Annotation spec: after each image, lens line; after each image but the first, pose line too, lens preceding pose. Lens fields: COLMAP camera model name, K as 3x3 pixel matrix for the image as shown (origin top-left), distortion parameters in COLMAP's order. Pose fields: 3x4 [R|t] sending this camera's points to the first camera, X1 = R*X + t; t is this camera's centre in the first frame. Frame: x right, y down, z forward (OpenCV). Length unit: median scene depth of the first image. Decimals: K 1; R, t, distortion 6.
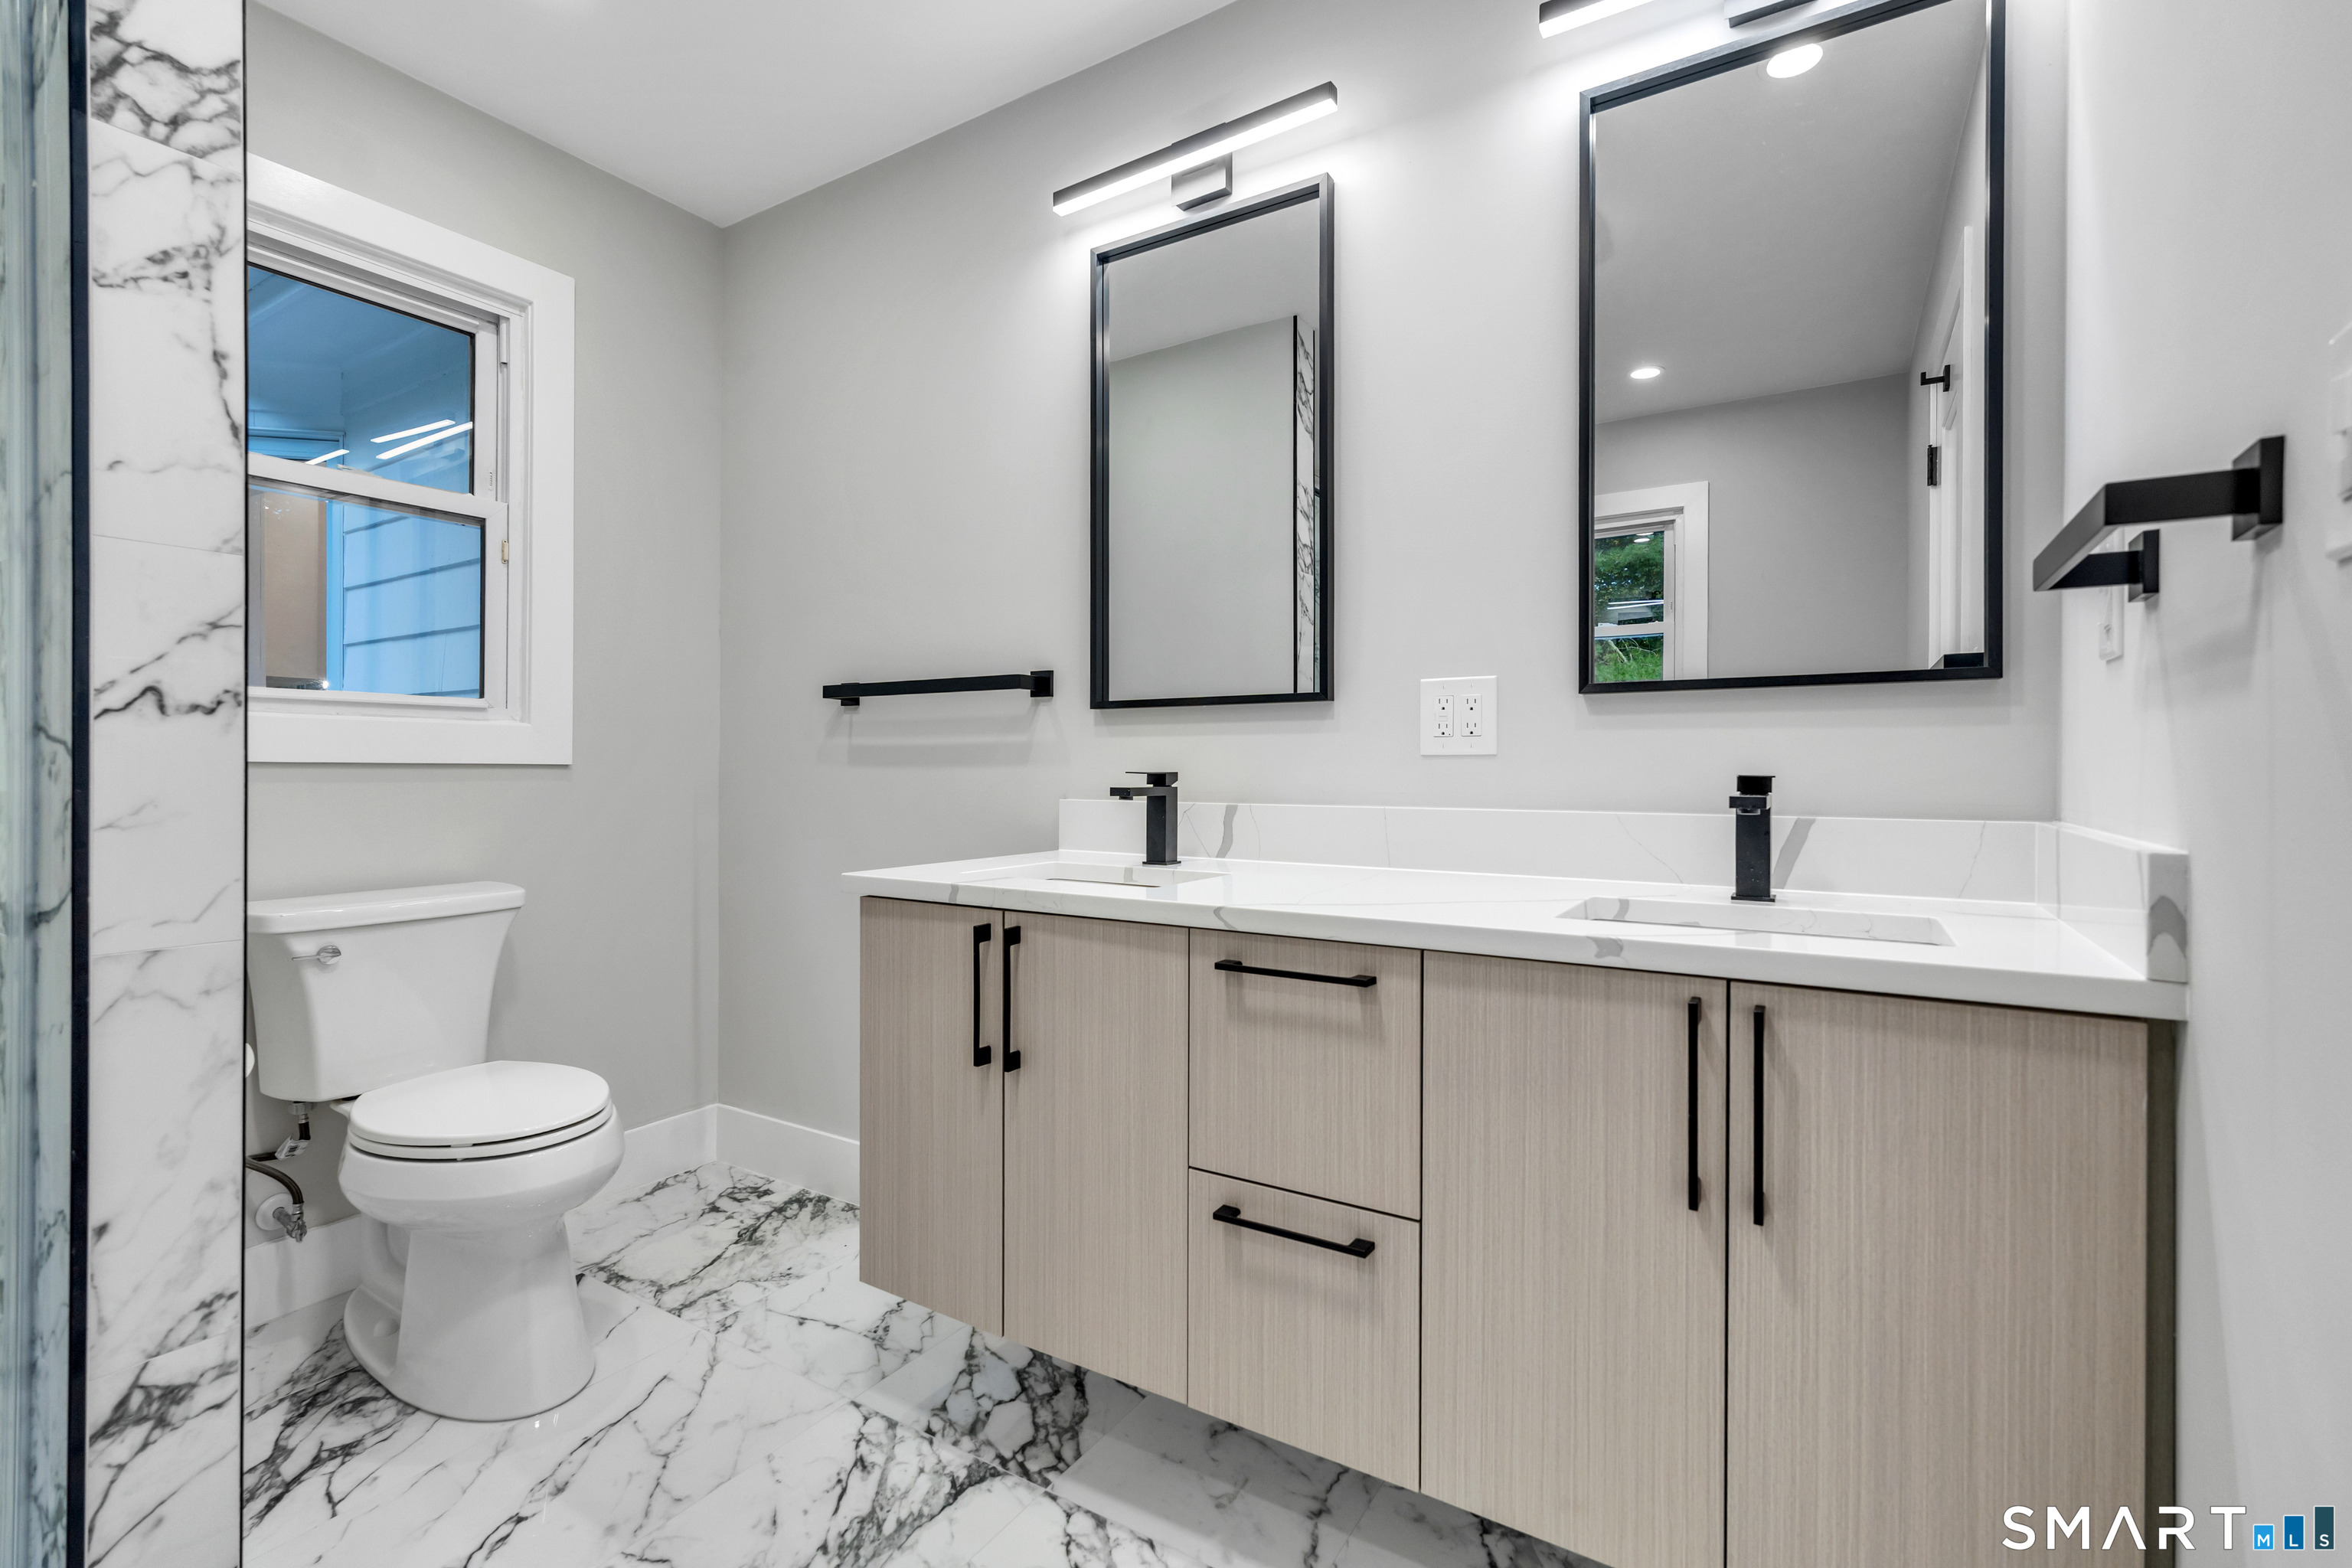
lens RADIAL K [[1031.9, 0, 1181.0], [0, 1031.9, 779.8], [0, 0, 1]] dist [-0.005752, 0.000033]
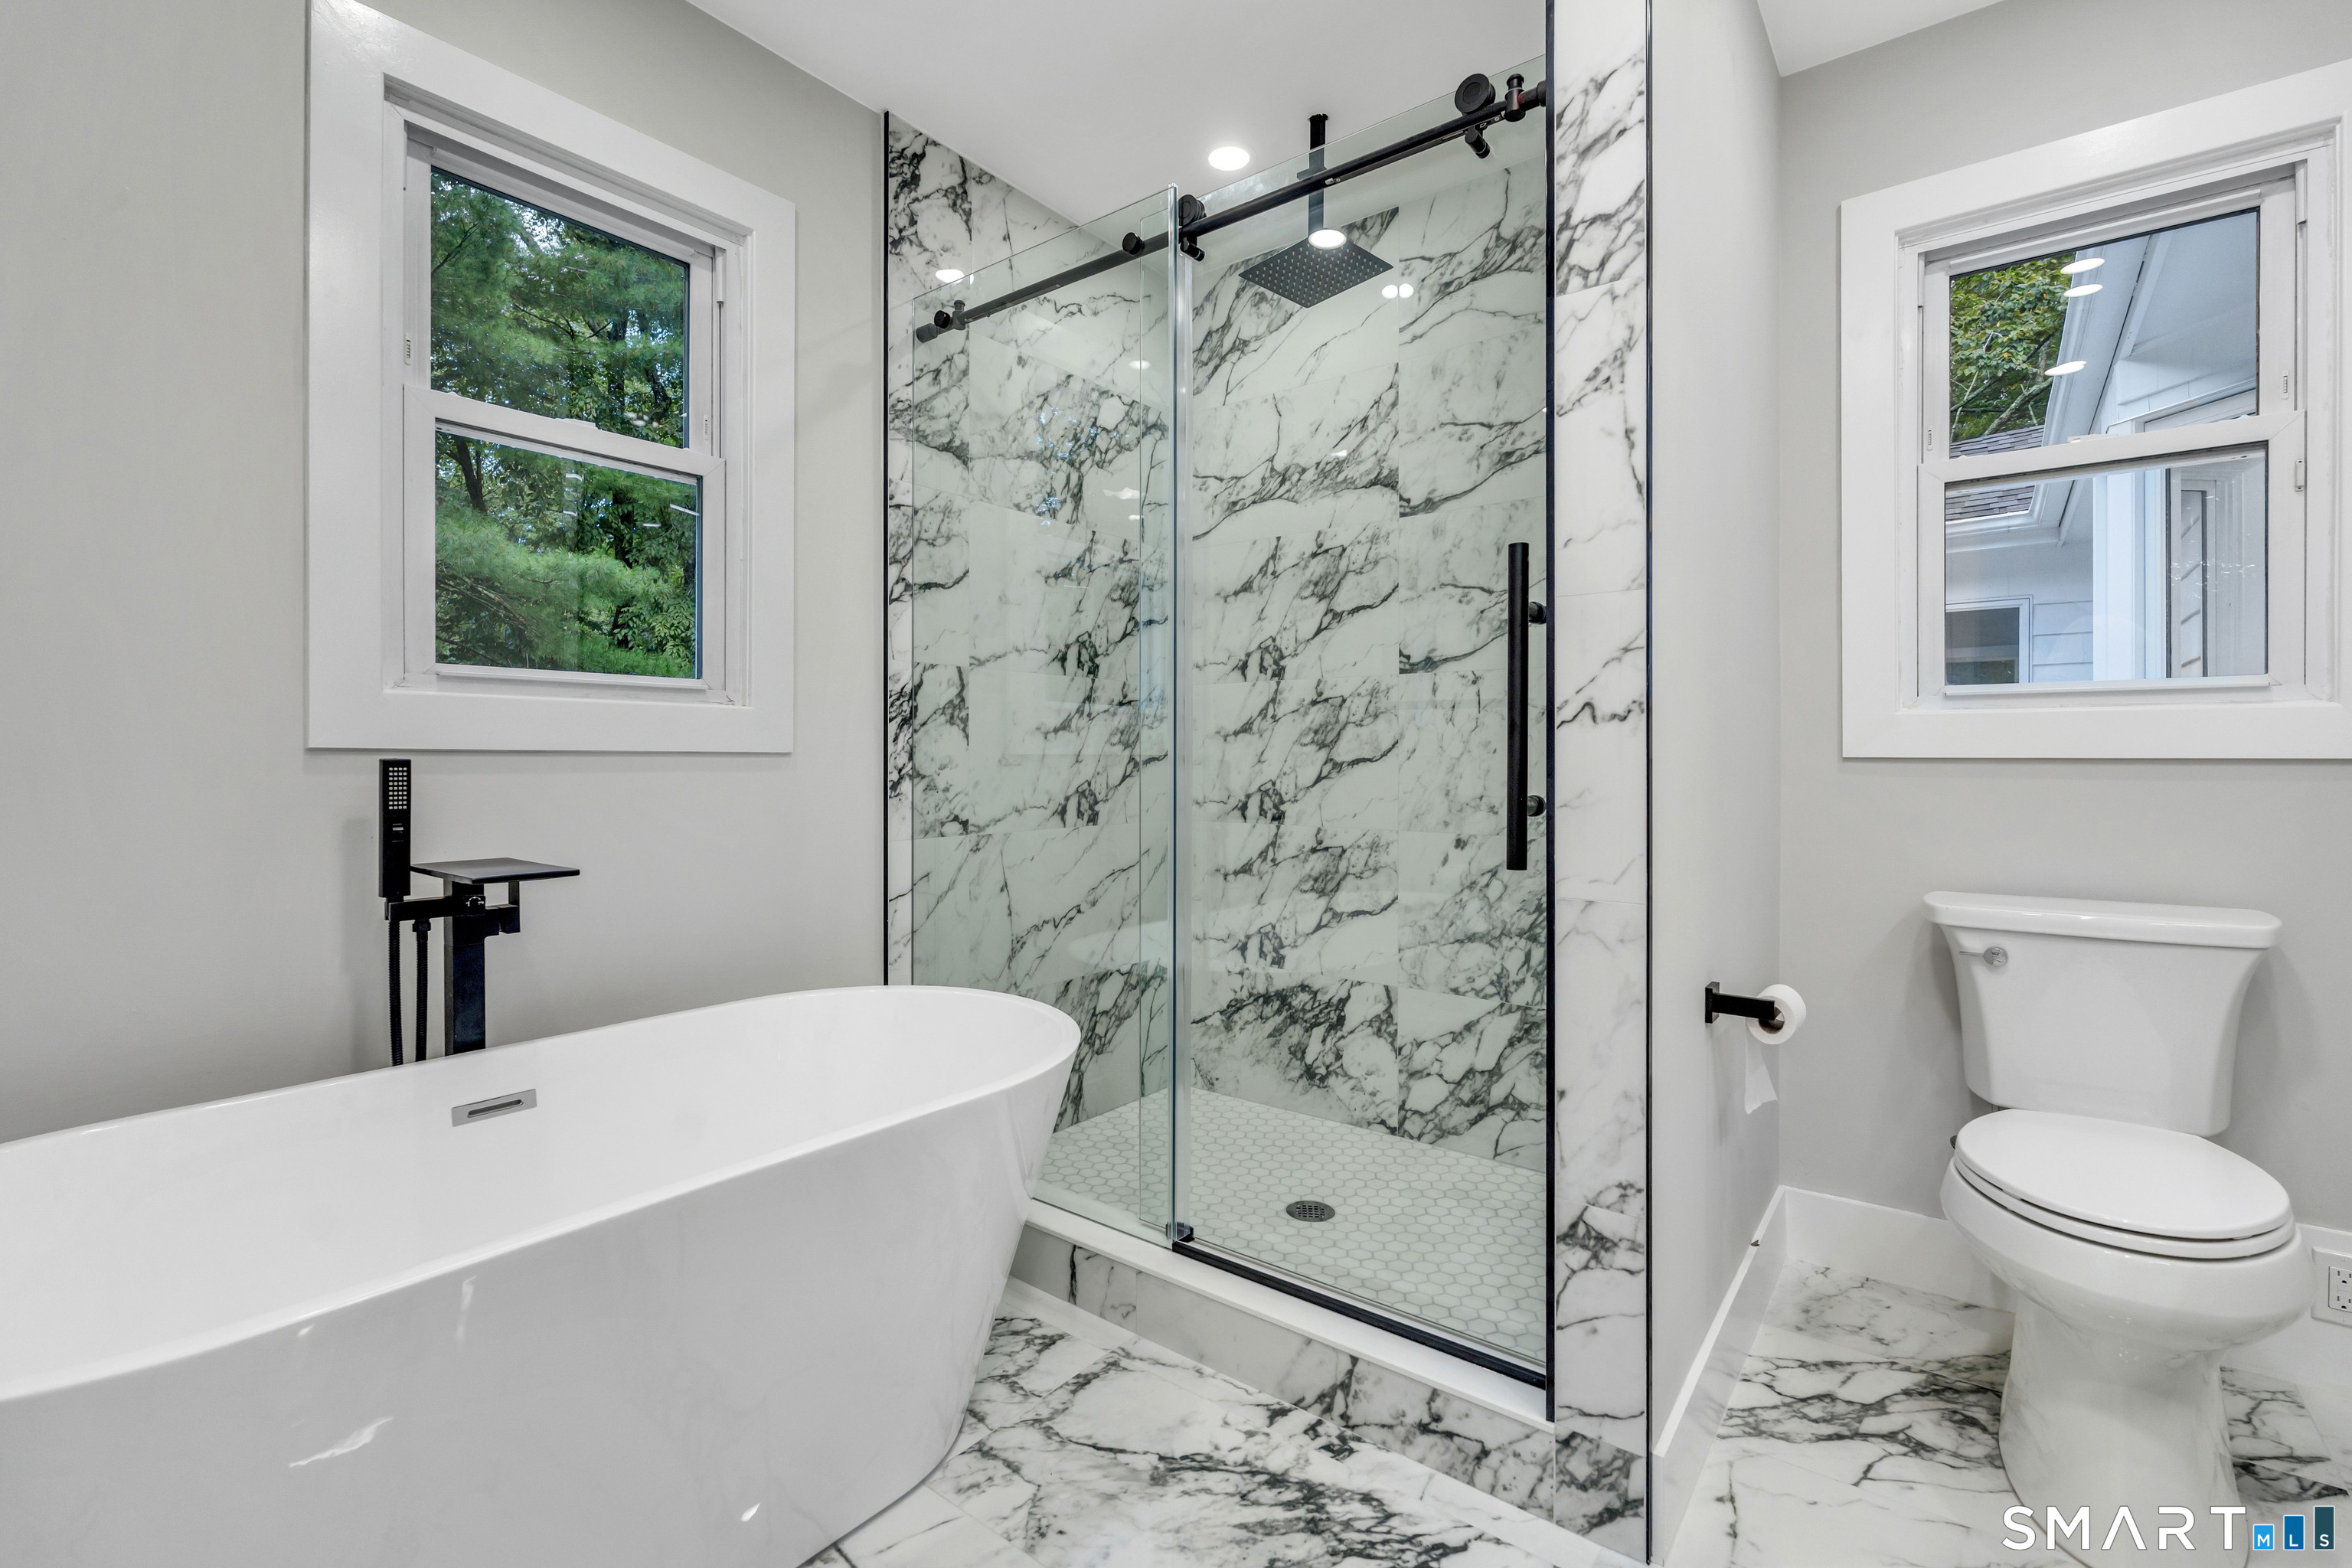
lens RADIAL K [[1031.9, 0, 1181.0], [0, 1031.9, 779.8], [0, 0, 1]] dist [-0.005752, 0.000033]
pose [[-0.105319, 0.027563, -0.994056, 0.251992], [-0.015025, 0.999458, 0.029305, -0.014212], [0.994325, 0.018022, -0.104848, 0.408022]]
